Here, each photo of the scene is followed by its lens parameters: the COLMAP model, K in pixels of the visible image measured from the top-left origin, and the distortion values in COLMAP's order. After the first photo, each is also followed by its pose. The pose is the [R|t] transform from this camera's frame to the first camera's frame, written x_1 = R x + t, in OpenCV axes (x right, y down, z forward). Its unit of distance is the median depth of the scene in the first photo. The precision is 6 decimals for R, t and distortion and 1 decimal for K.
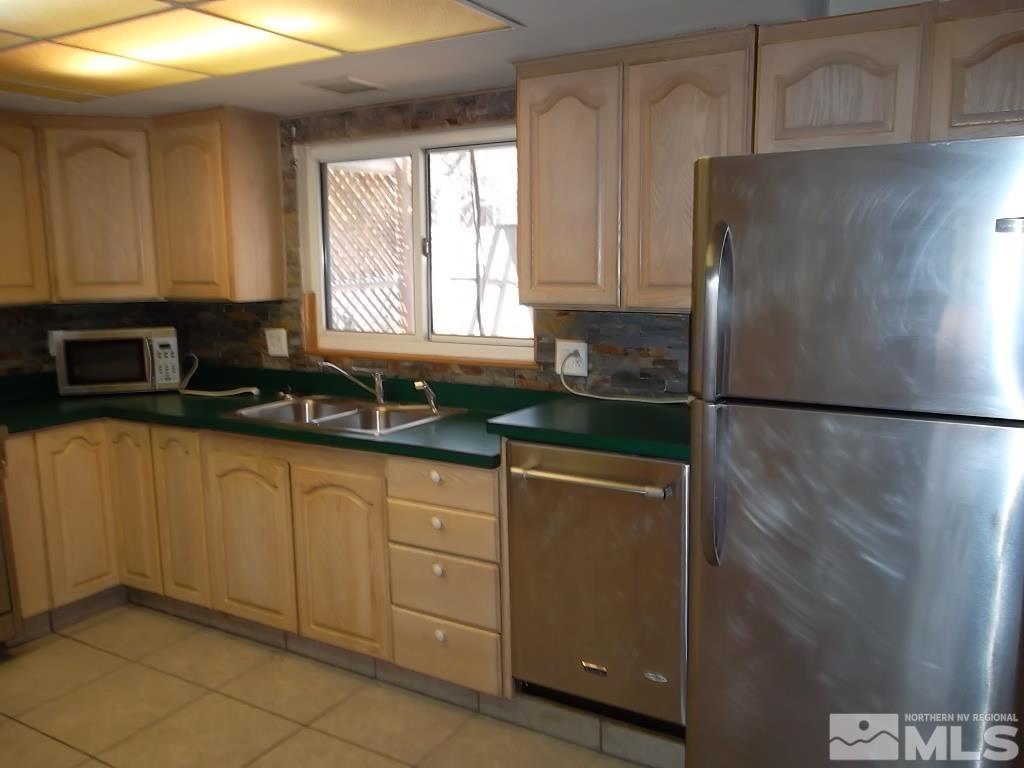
lens RADIAL K [[838.6, 0, 514.4], [0, 838.6, 387.3], [0, 0, 1]] dist [-0.014339, 0.036589]
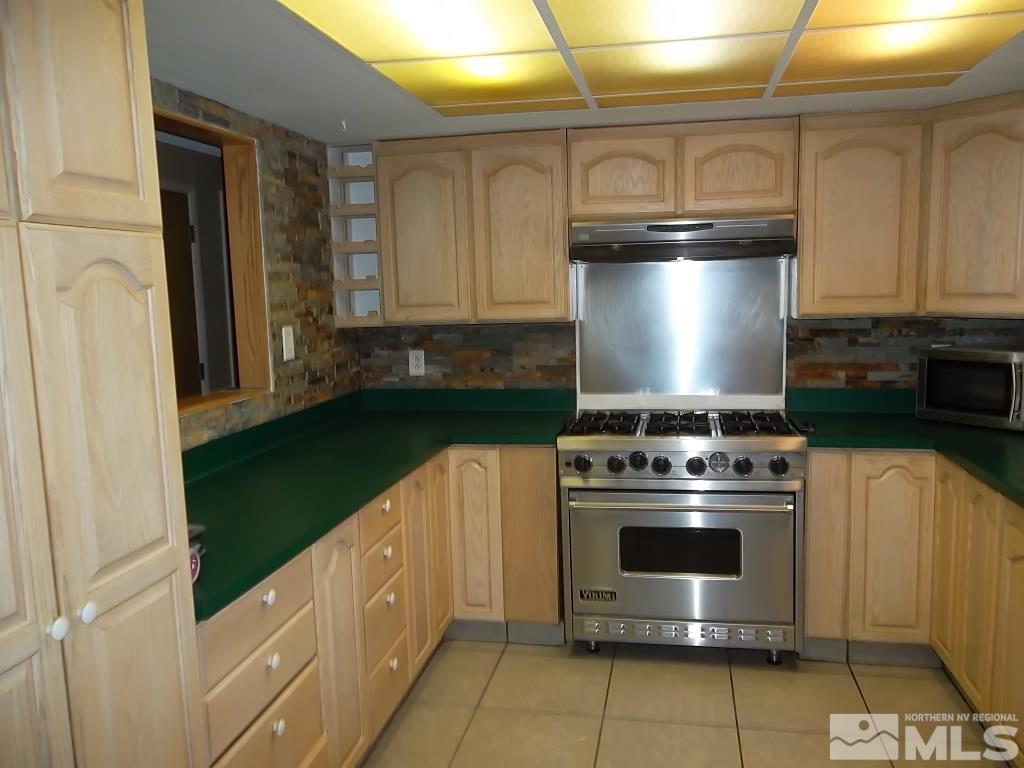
lens RADIAL K [[838.6, 0, 511.4], [0, 838.6, 379.5], [0, 0, 1]] dist [-0.014339, 0.036589]
pose [[0.336275, 0.119113, -0.934201, 0.163077], [-0.124642, 0.988872, 0.081217, -0.052643], [0.933479, 0.089129, 0.347380, 0.292063]]
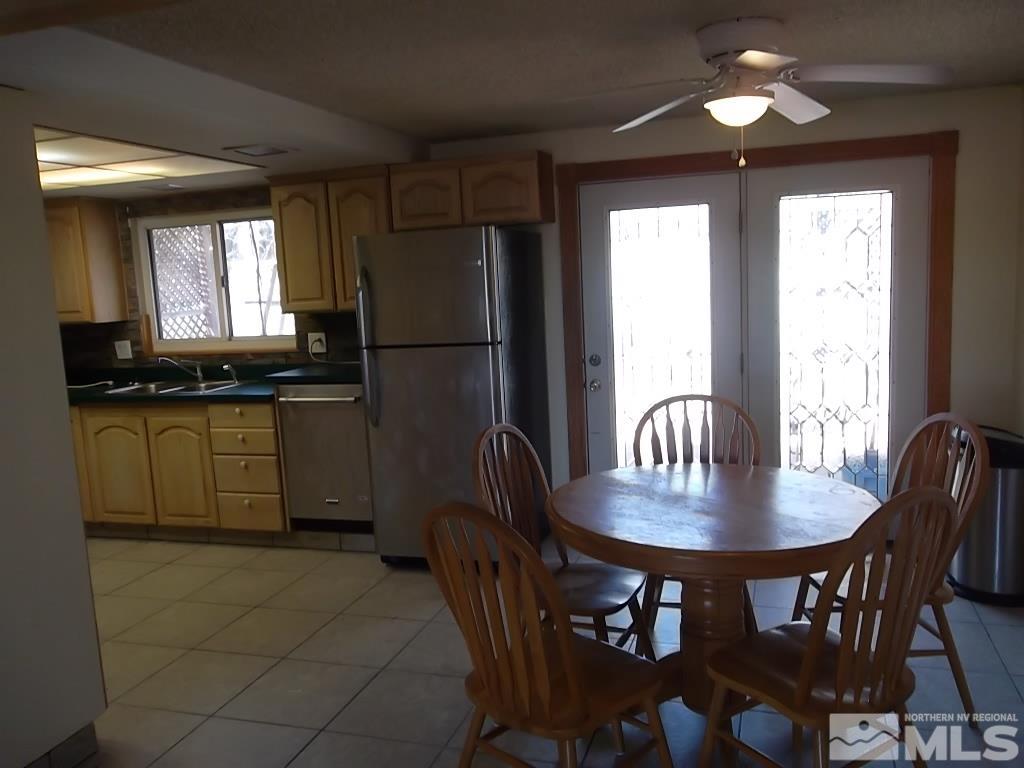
lens RADIAL K [[838.6, 0, 514.1], [0, 838.6, 381.8], [0, 0, 1]] dist [-0.014339, 0.036589]
pose [[0.974722, -0.070110, 0.212135, 0.081416], [0.077076, 0.996718, -0.024739, 0.104941], [-0.209704, 0.040464, 0.976927, -0.669423]]
